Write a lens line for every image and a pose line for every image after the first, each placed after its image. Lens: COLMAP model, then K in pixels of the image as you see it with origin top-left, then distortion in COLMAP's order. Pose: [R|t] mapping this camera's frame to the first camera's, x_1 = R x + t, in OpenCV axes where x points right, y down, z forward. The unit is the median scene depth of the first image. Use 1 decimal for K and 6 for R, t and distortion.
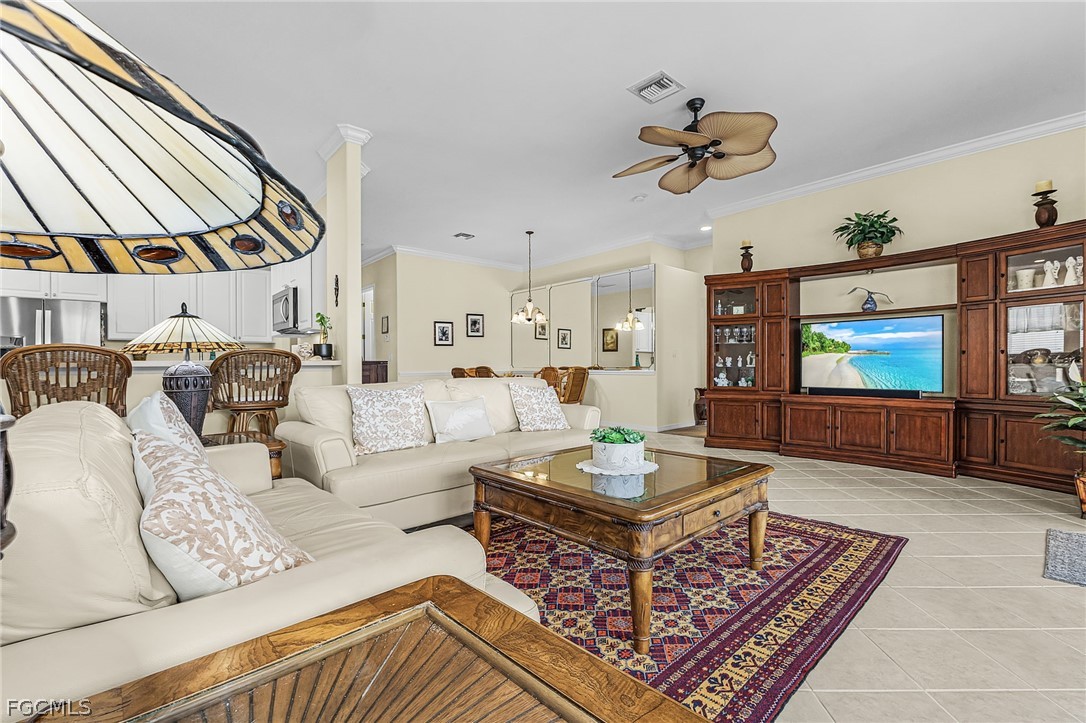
lens RADIAL K [[466.7, 0, 536.7], [0, 466.7, 362.6], [0, 0, 1]] dist [-0.002495, -0.000194]
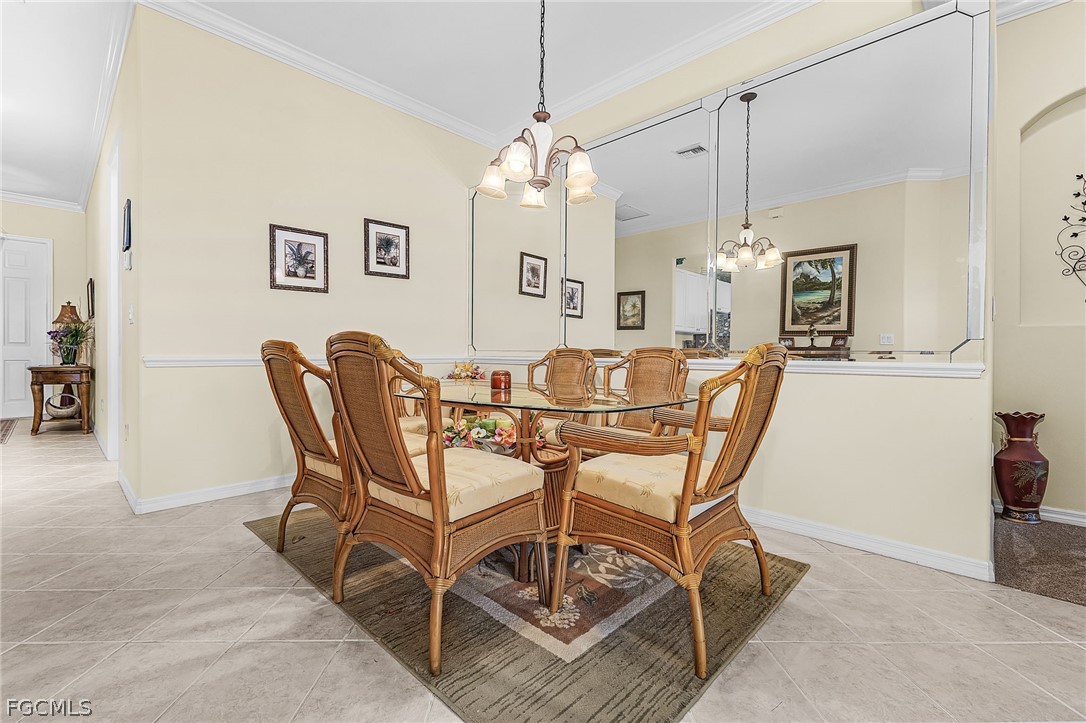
lens RADIAL K [[466.7, 0, 536.7], [0, 466.7, 362.6], [0, 0, 1]] dist [-0.002495, -0.000194]
pose [[0.994941, 0.018012, 0.098834, -0.036419], [-0.020433, 0.999514, 0.023538, 0.011209], [-0.098362, -0.025438, 0.994826, 0.562797]]
